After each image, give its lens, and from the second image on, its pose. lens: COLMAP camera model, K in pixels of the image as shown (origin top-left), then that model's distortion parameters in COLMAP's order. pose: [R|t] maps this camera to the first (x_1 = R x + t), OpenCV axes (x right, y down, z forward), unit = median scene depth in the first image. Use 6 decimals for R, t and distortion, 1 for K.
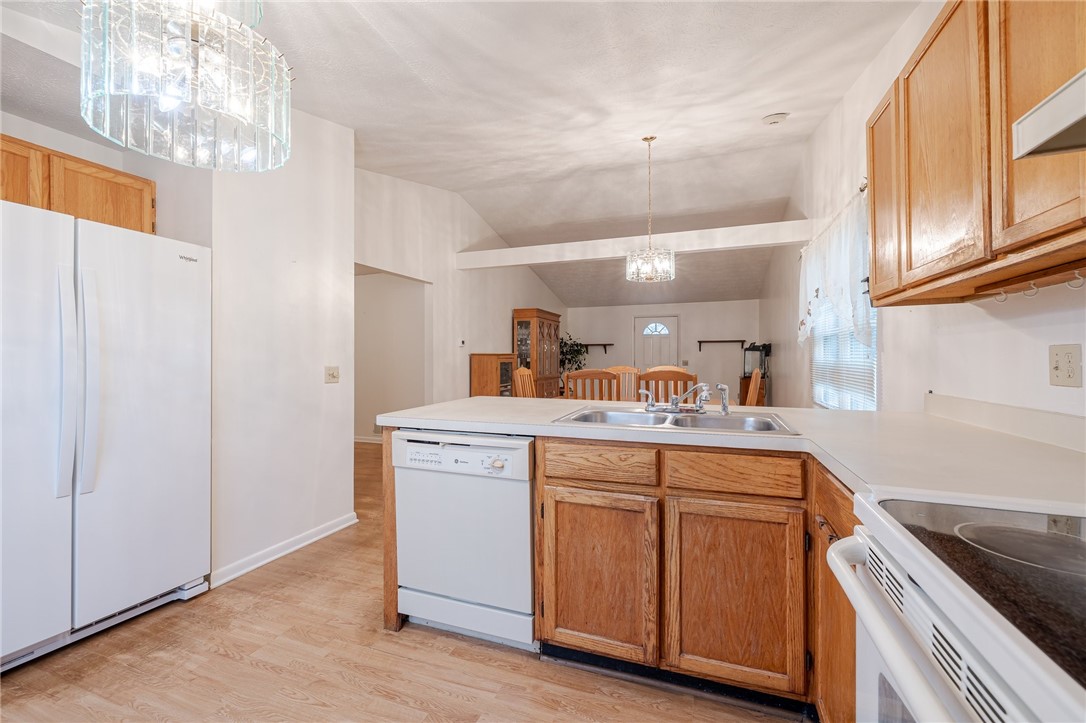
lens RADIAL K [[456.2, 0, 538.6], [0, 456.2, 356.4], [0, 0, 1]] dist [-0.001561, -0.000253]
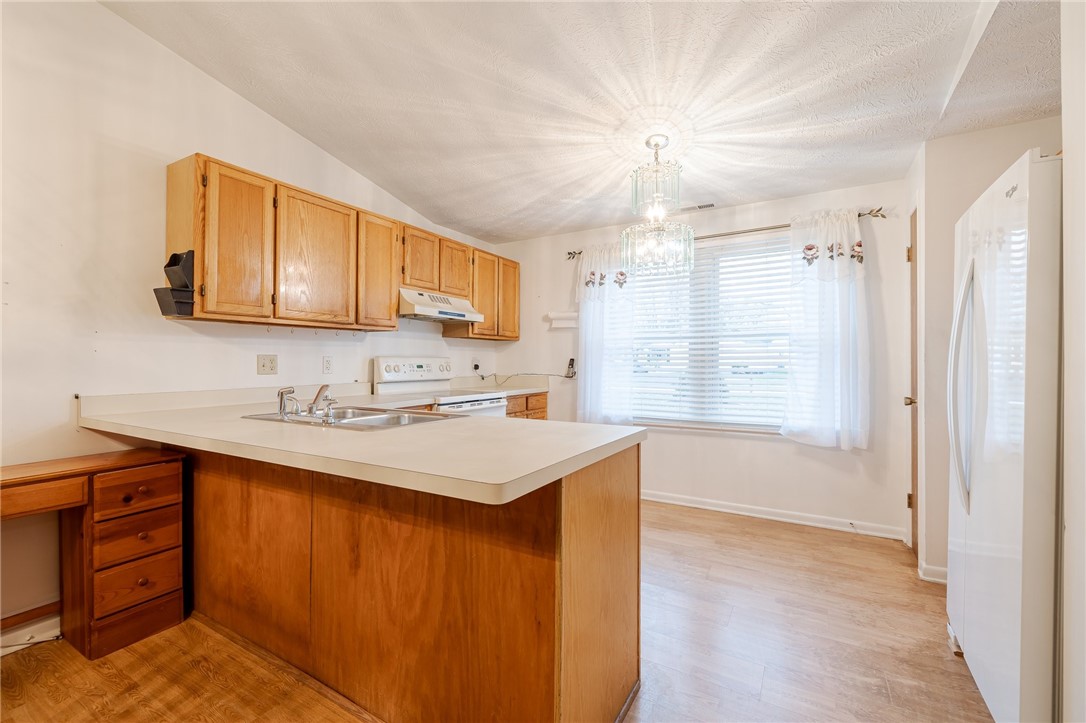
lens RADIAL K [[456.2, 0, 538.6], [0, 456.2, 356.4], [0, 0, 1]] dist [-0.001561, -0.000253]
pose [[-0.984867, 0.001209, 0.173309, -0.181445], [-0.001246, 0.999900, -0.014057, 0.003971], [-0.173309, -0.014060, -0.984767, 1.130307]]
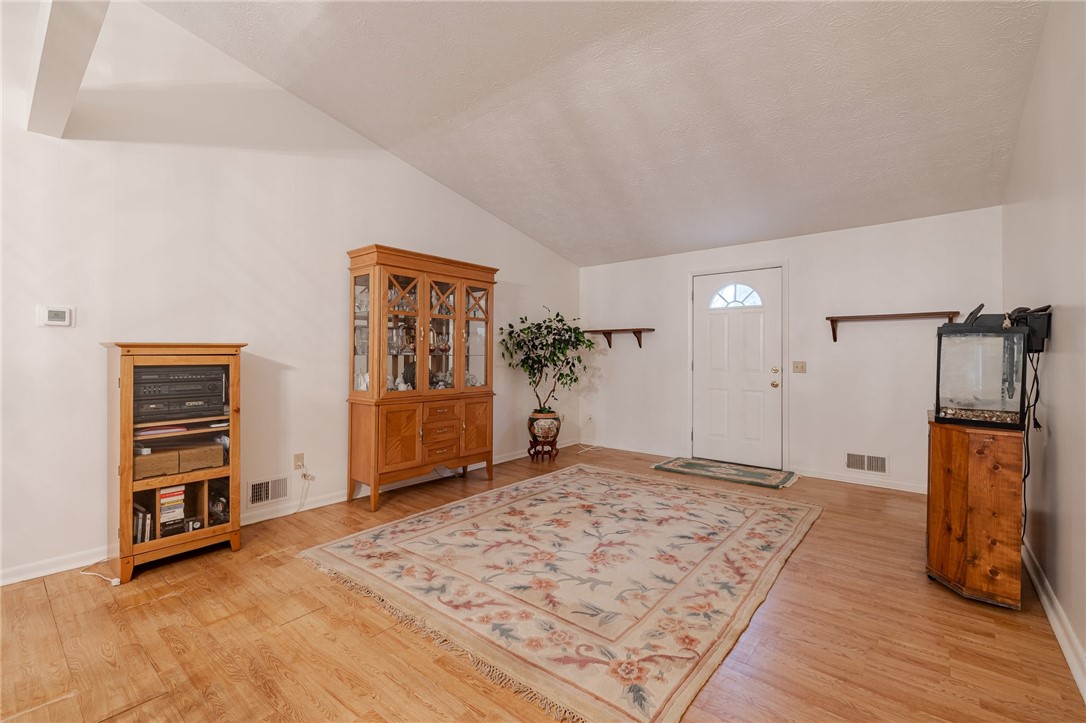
lens RADIAL K [[469.0, 0, 540.6], [0, 469.0, 352.0], [0, 0, 1]] dist [0.000420, -0.000004]
pose [[0.943485, 0.001627, -0.331411, 0.702515], [-0.002390, 0.999995, -0.001894, 0.002706], [0.331407, 0.002579, 0.943485, 1.419535]]
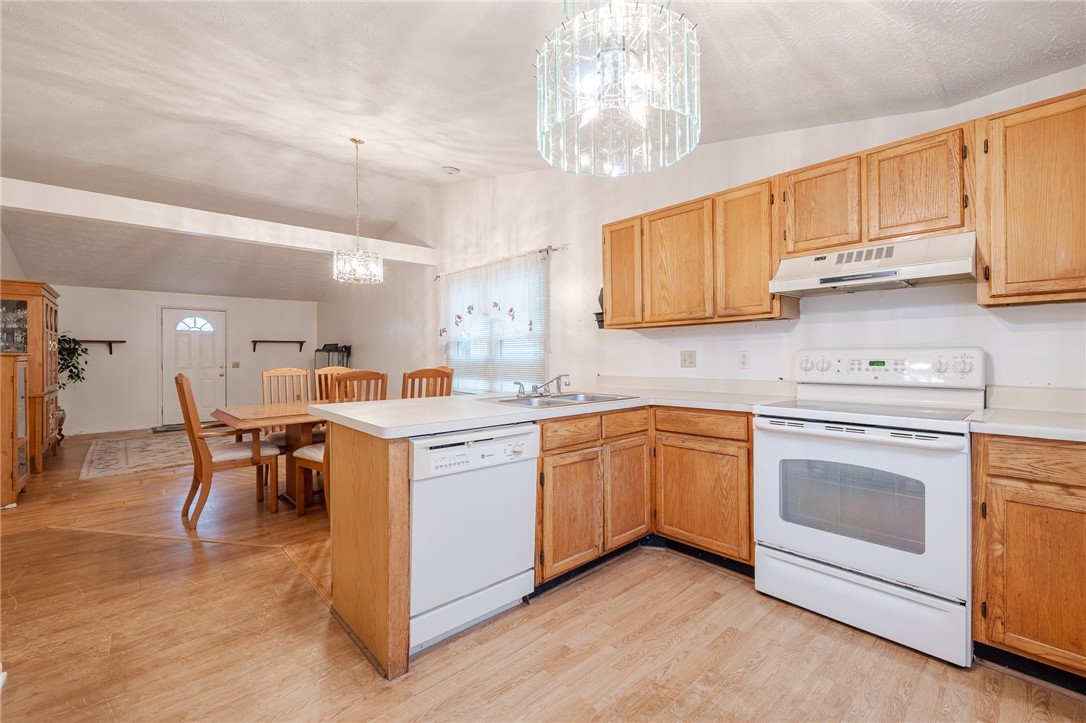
lens RADIAL K [[456.2, 0, 538.6], [0, 456.2, 356.4], [0, 0, 1]] dist [-0.001561, -0.000253]
pose [[0.461377, -0.001595, 0.887203, -0.574996], [0.003776, 0.999993, -0.000166, 0.000834], [-0.887196, 0.003426, 0.461380, 0.222071]]
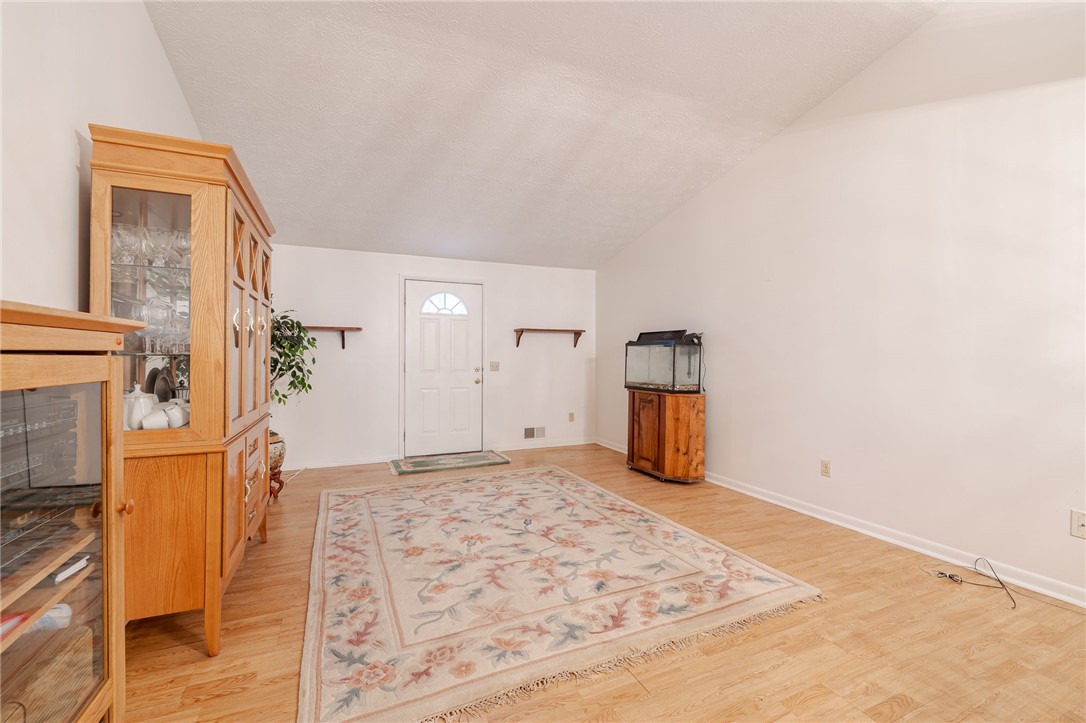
lens RADIAL K [[456.2, 0, 538.6], [0, 456.2, 356.4], [0, 0, 1]] dist [-0.001561, -0.000253]
pose [[0.718712, 0.004409, 0.695294, -0.122466], [-0.004211, 0.999989, -0.001988, 0.008623], [-0.695295, -0.001499, 0.718723, 1.646510]]
